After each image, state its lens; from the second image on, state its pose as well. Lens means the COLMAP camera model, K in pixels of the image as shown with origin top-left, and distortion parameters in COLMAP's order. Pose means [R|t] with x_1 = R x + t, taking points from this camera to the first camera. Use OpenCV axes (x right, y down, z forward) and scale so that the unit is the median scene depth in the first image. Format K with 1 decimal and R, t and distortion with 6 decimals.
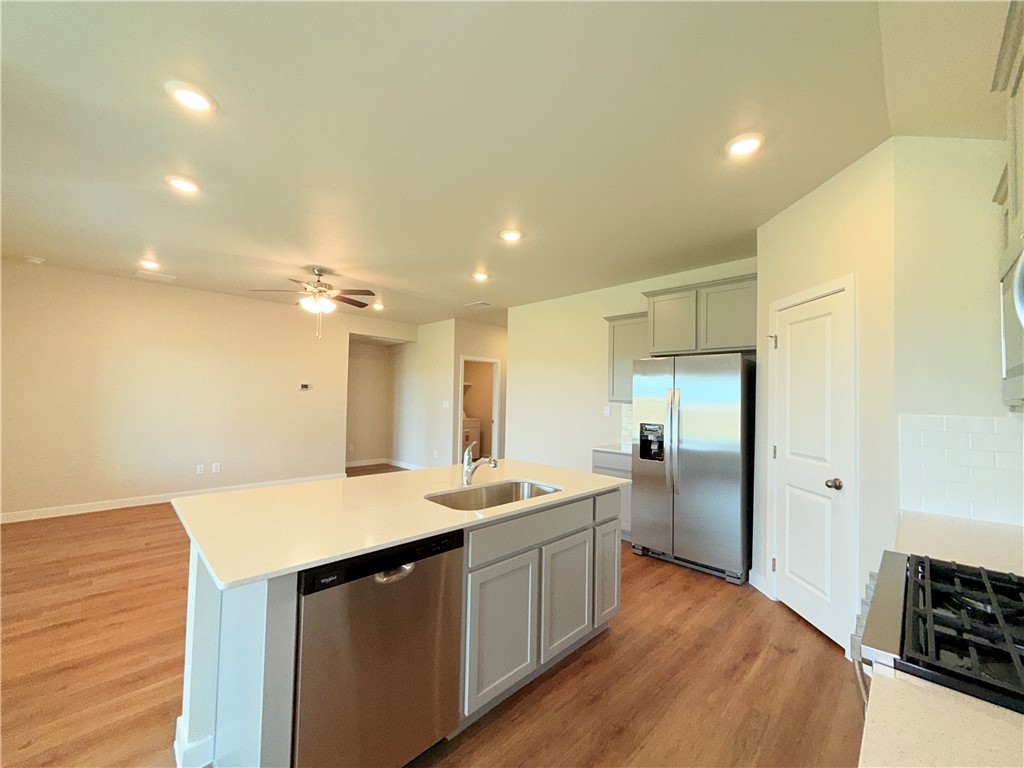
lens RADIAL K [[408.2, 0, 509.4], [0, 408.2, 383.4], [0, 0, 1]] dist [-0.000036, 0.000434]
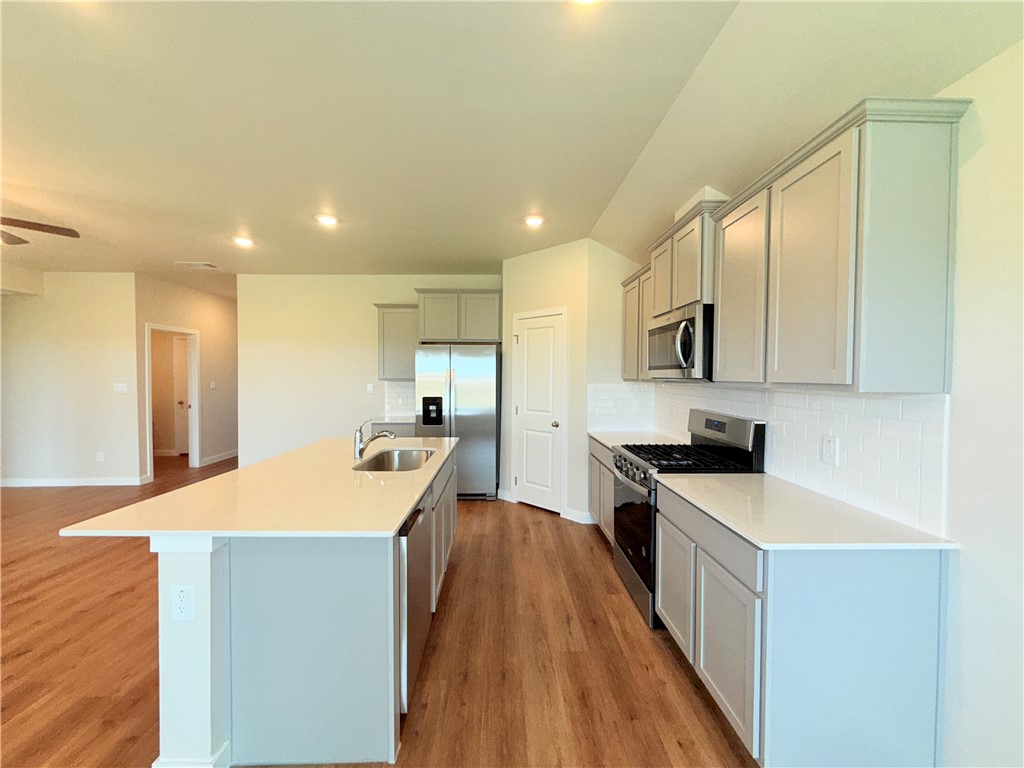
lens RADIAL K [[408.2, 0, 509.4], [0, 408.2, 383.4], [0, 0, 1]] dist [-0.000036, 0.000434]
pose [[0.691056, -0.032099, 0.722088, -0.412904], [-0.014717, 0.998181, 0.058457, -0.020973], [-0.722652, -0.051024, 0.689327, -0.044974]]
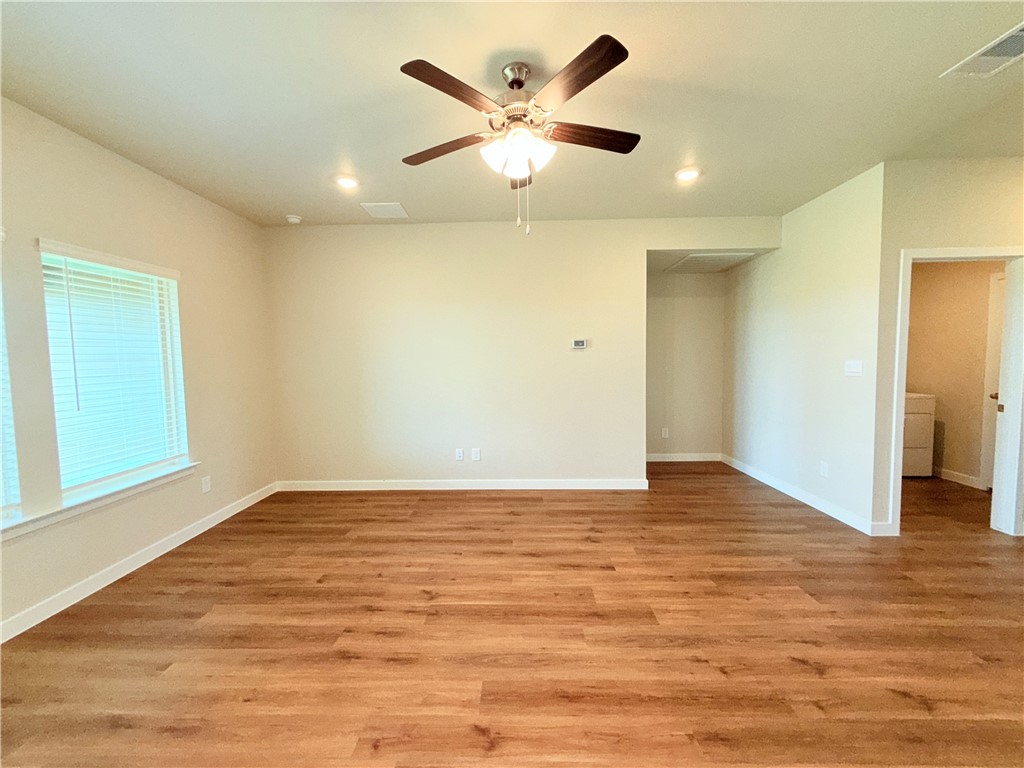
lens RADIAL K [[408.2, 0, 509.4], [0, 408.2, 383.4], [0, 0, 1]] dist [-0.000036, 0.000434]
pose [[0.688057, 0.017633, -0.725442, -0.181798], [0.053216, 0.995787, 0.074678, 0.030170], [0.723702, -0.089988, 0.684220, 0.834621]]
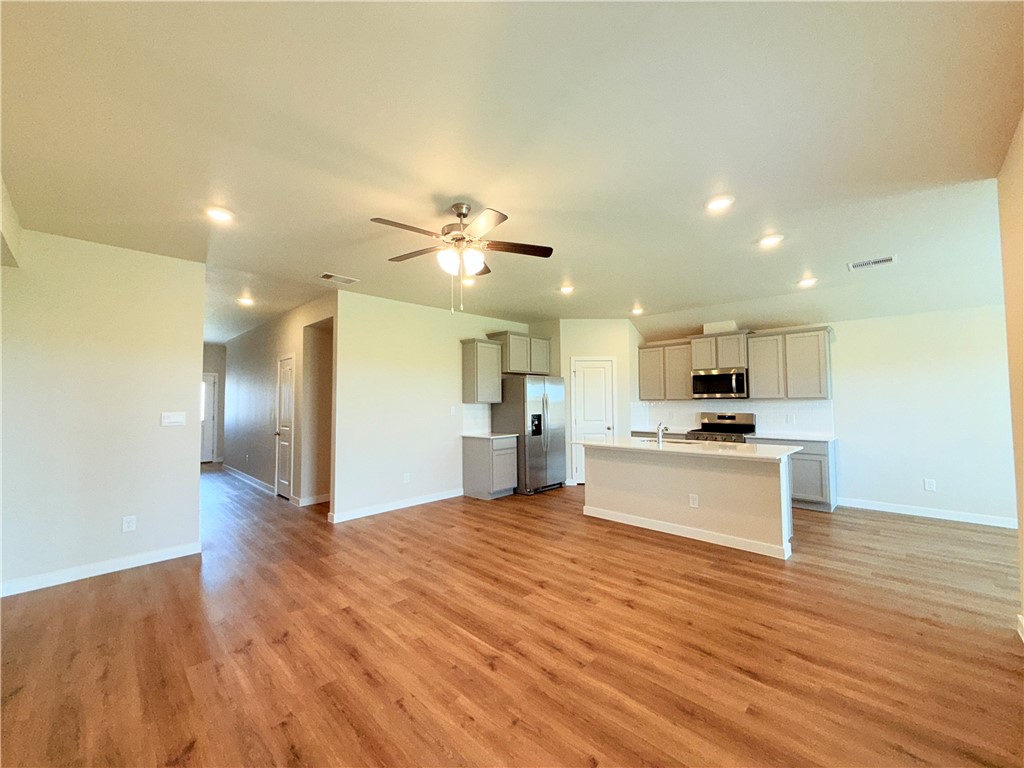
lens RADIAL K [[408.2, 0, 509.4], [0, 408.2, 383.4], [0, 0, 1]] dist [-0.000036, 0.000434]
pose [[-0.005954, 0.023901, 0.999697, -1.391436], [-0.026906, 0.999349, -0.024053, 0.015072], [-0.999620, -0.027041, -0.005307, 1.160813]]
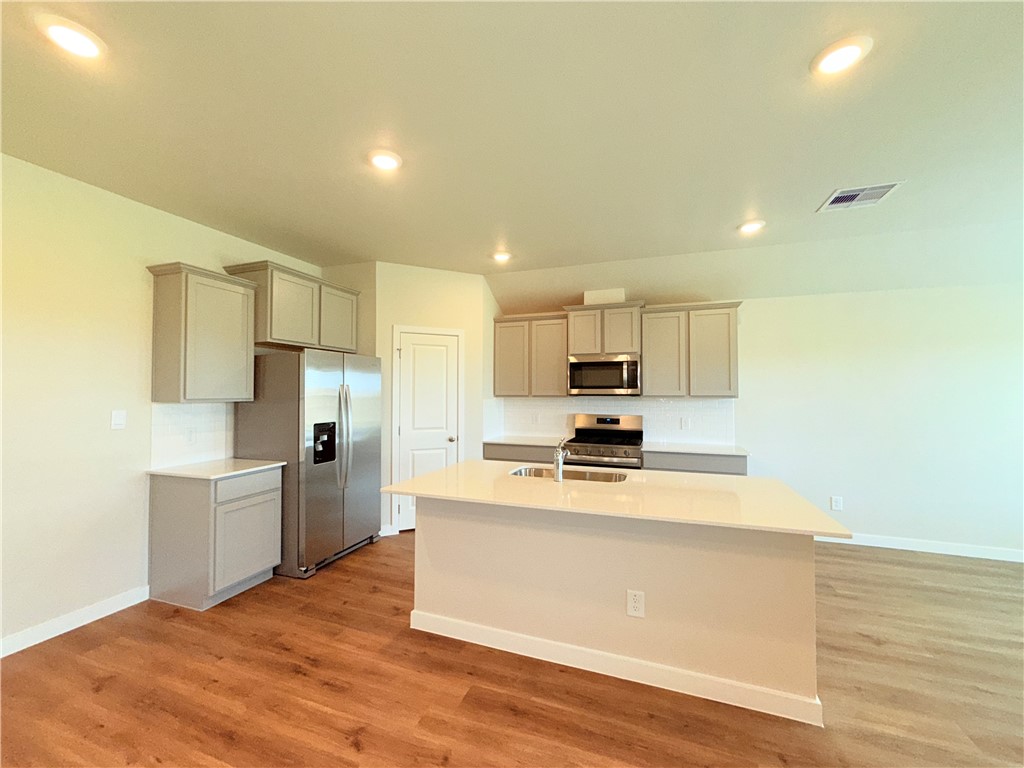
lens RADIAL K [[408.2, 0, 509.4], [0, 408.2, 383.4], [0, 0, 1]] dist [-0.000036, 0.000434]
pose [[-0.413914, 0.000037, 0.910316, -0.673791], [-0.040304, 0.999019, -0.018366, 0.011452], [-0.909424, -0.044291, -0.413506, 1.038486]]
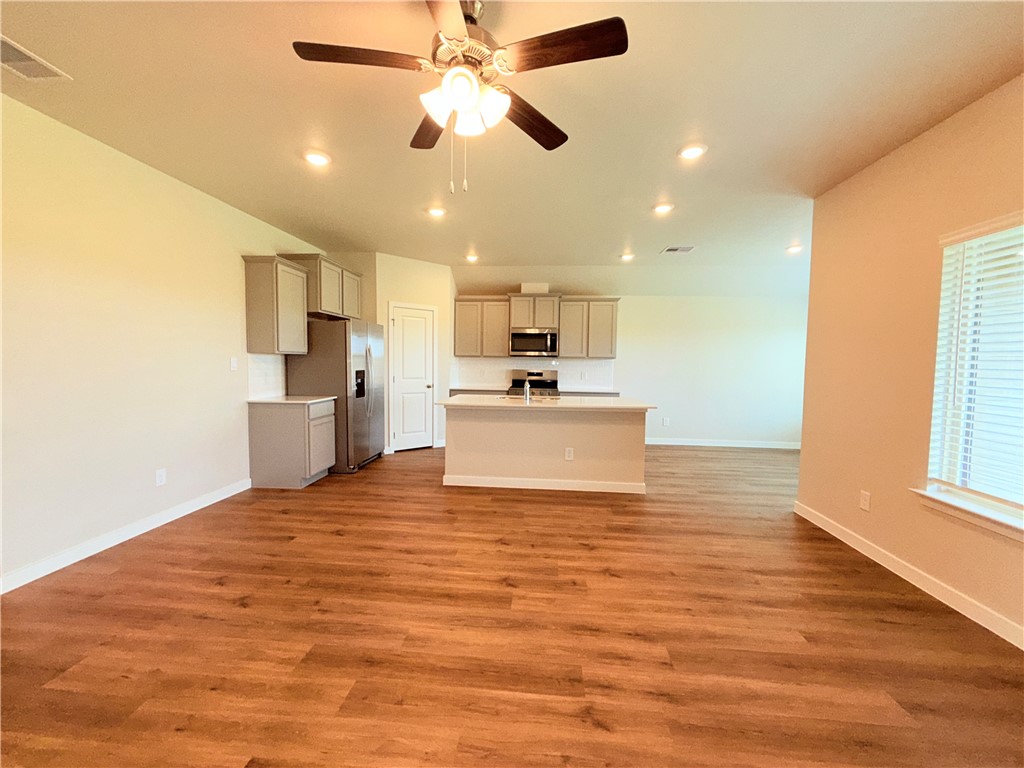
lens RADIAL K [[408.2, 0, 509.4], [0, 408.2, 383.4], [0, 0, 1]] dist [-0.000036, 0.000434]
pose [[-0.636777, -0.069703, 0.767891, -1.009479], [-0.053065, 0.997506, 0.046542, 0.056141], [-0.769220, -0.011111, -0.638888, 1.519928]]
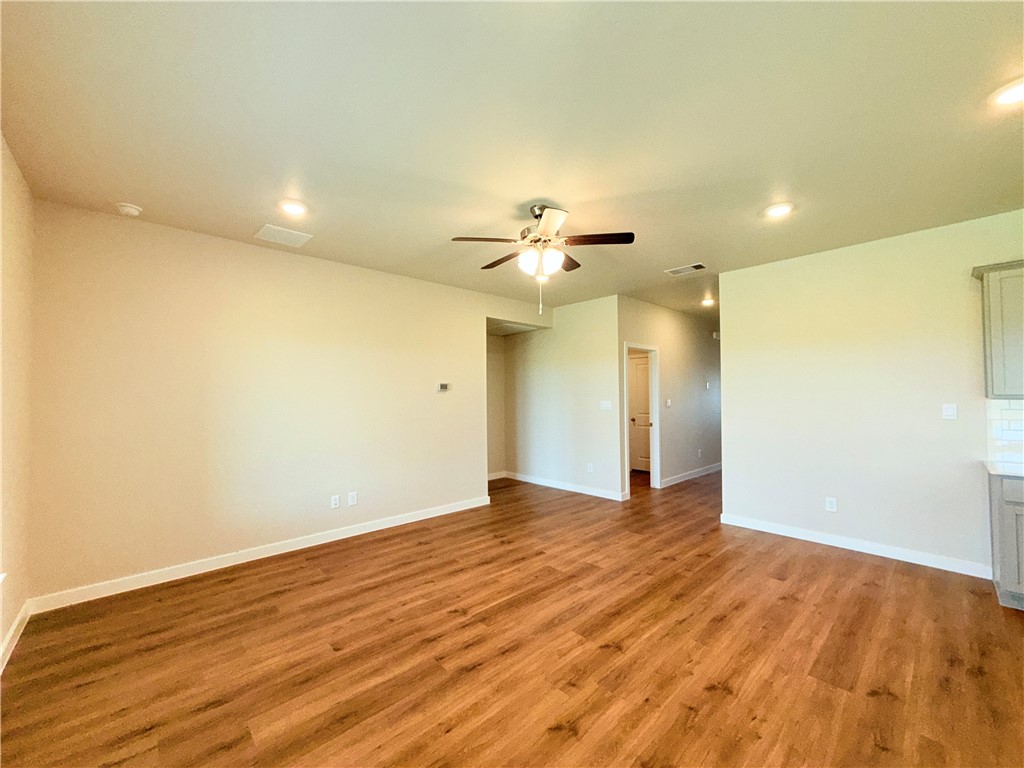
lens RADIAL K [[408.2, 0, 509.4], [0, 408.2, 383.4], [0, 0, 1]] dist [-0.000036, 0.000434]
pose [[0.998777, -0.026802, -0.041551, -0.623879], [0.027180, 0.999594, 0.008568, -0.003488], [0.041304, -0.009687, 0.999100, 0.422363]]
